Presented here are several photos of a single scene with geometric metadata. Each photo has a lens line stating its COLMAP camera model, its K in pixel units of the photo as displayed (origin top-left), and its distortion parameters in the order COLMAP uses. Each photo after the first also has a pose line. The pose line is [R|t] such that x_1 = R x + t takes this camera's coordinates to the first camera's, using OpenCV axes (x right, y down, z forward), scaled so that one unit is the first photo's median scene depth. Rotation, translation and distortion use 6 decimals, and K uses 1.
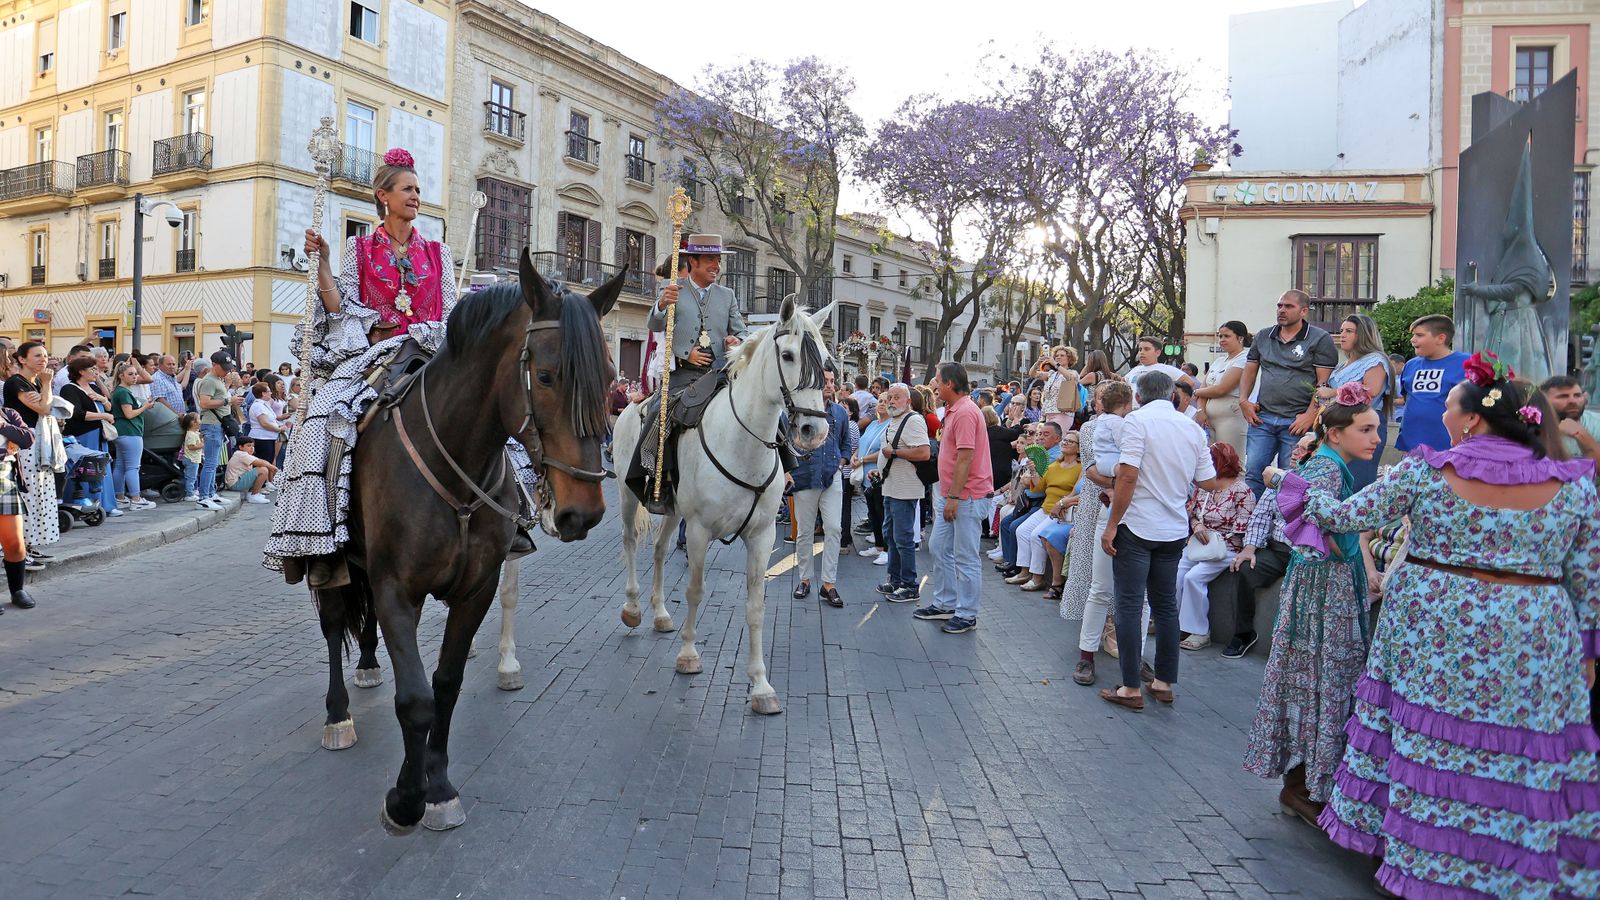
lens RADIAL K [[859.0, 0, 695.9], [0, 859.0, 396.4], [0, 0, 1]] dist [-0.049100, 0.011753]
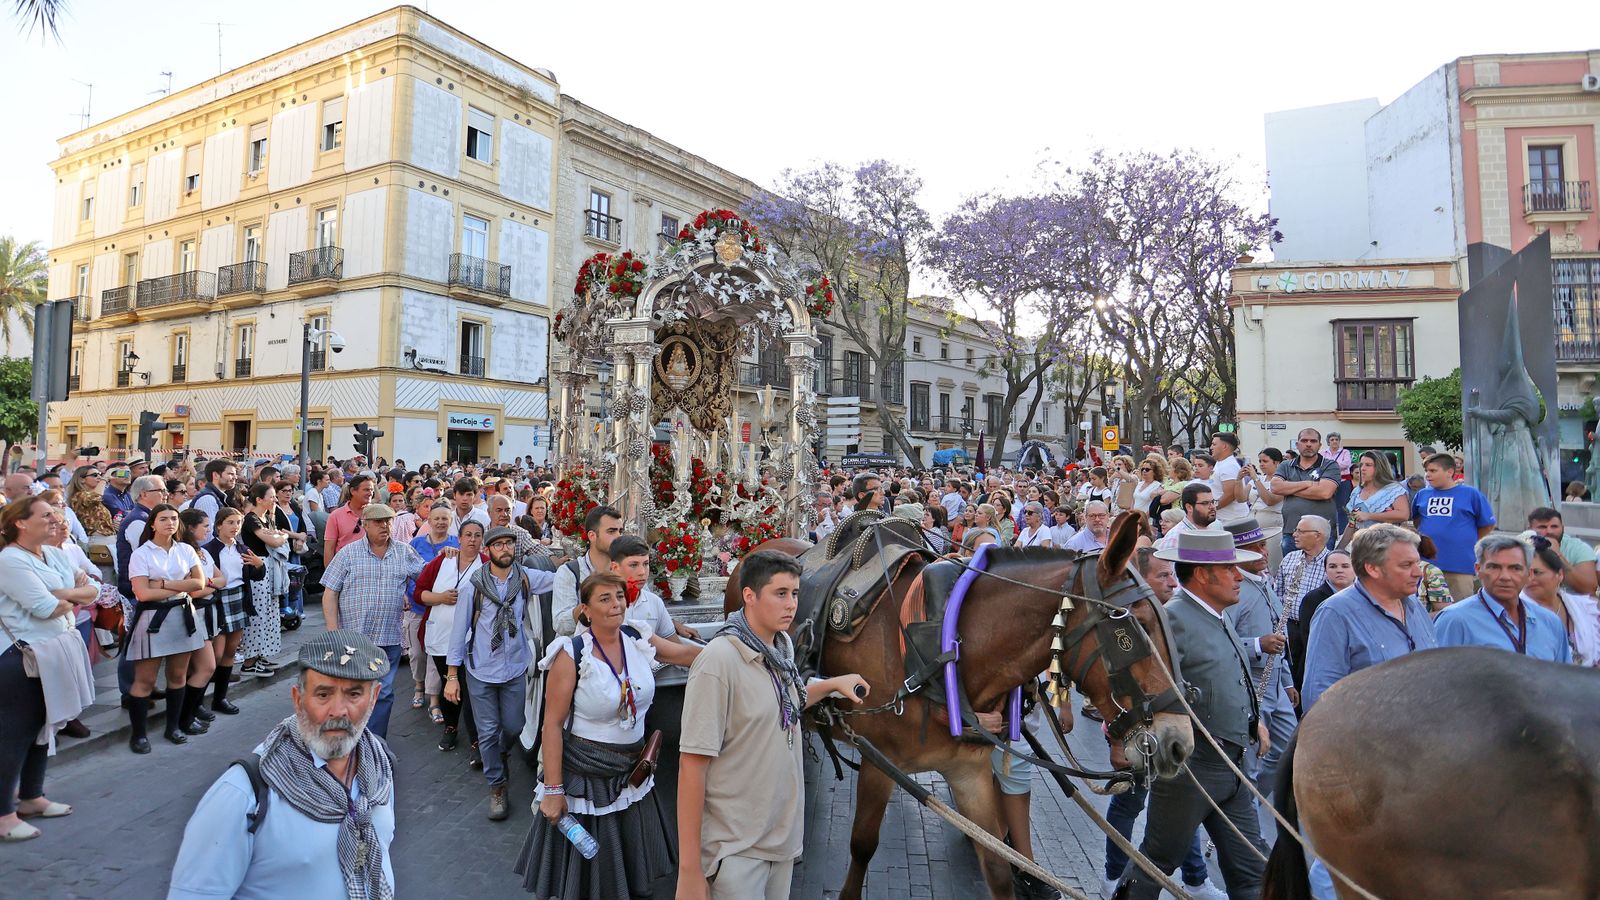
lens RADIAL K [[819.3, 0, 760.6], [0, 819.3, 409.4], [0, 0, 1]] dist [-0.050467, 0.011481]
pose [[0.999800, -0.015137, -0.013093, -0.013481], [0.014209, 0.997563, -0.068313, -0.016092], [0.014095, 0.068114, 0.997578, -0.029167]]
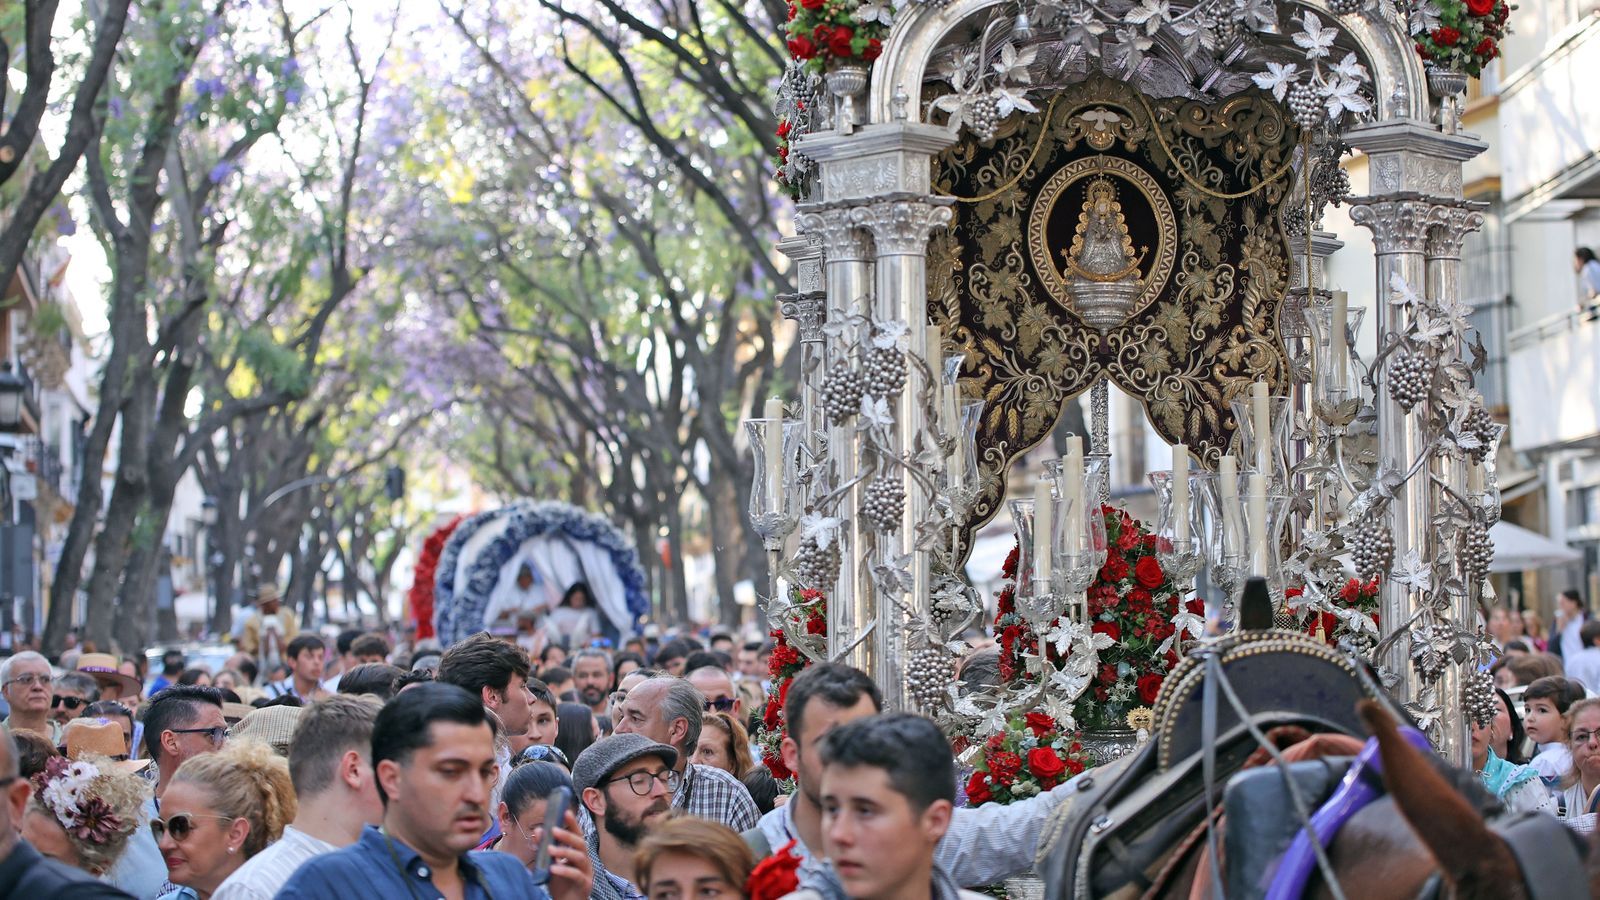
lens RADIAL K [[3577.2, 0, 803.0], [0, 3577.2, 448.8], [0, 0, 1]] dist [-0.271692, 0.000000]
pose [[0.907077, -0.071023, -0.414930, 0.477783], [0.042699, 0.996104, -0.077158, 0.064055], [0.418793, 0.052272, 0.906576, -0.475108]]
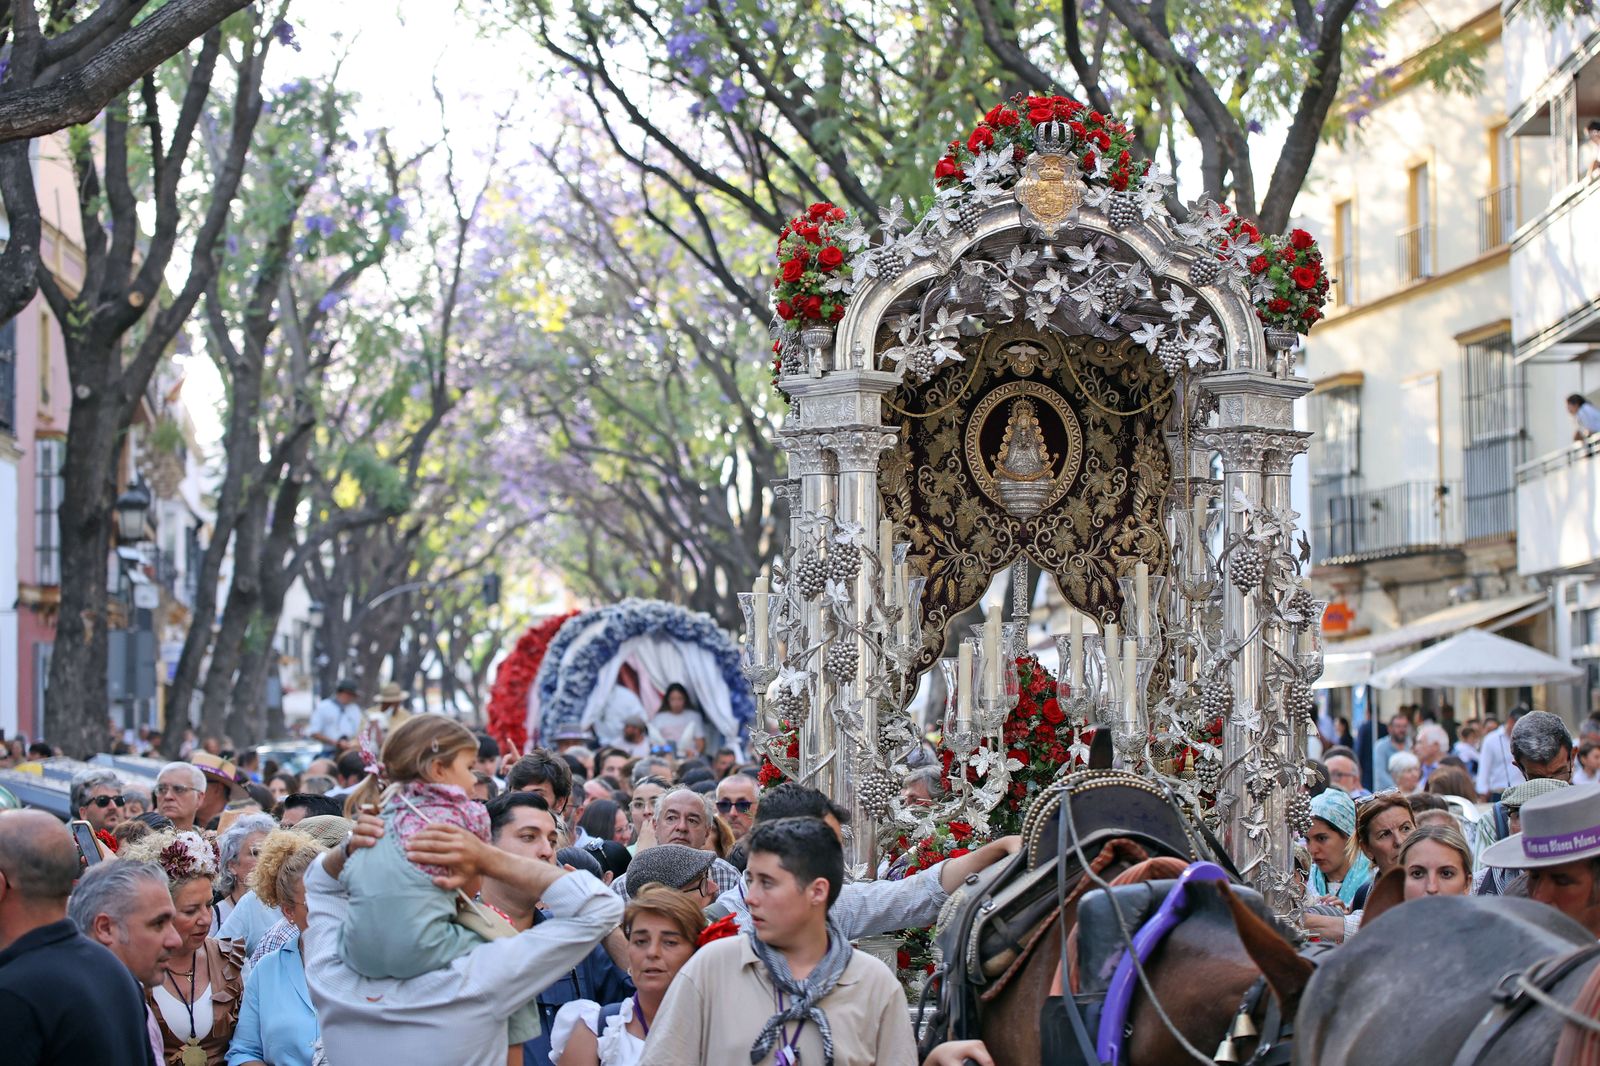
lens RADIAL K [[3466.9, 0, 799.7], [0, 3466.9, 531.3], [0, 0, 1]] dist [-0.350963, 0.000000]
pose [[0.900616, -0.059653, -0.430501, 0.718245], [0.032809, 0.997041, -0.069519, 0.028266], [0.433375, 0.048485, 0.899909, -0.878736]]
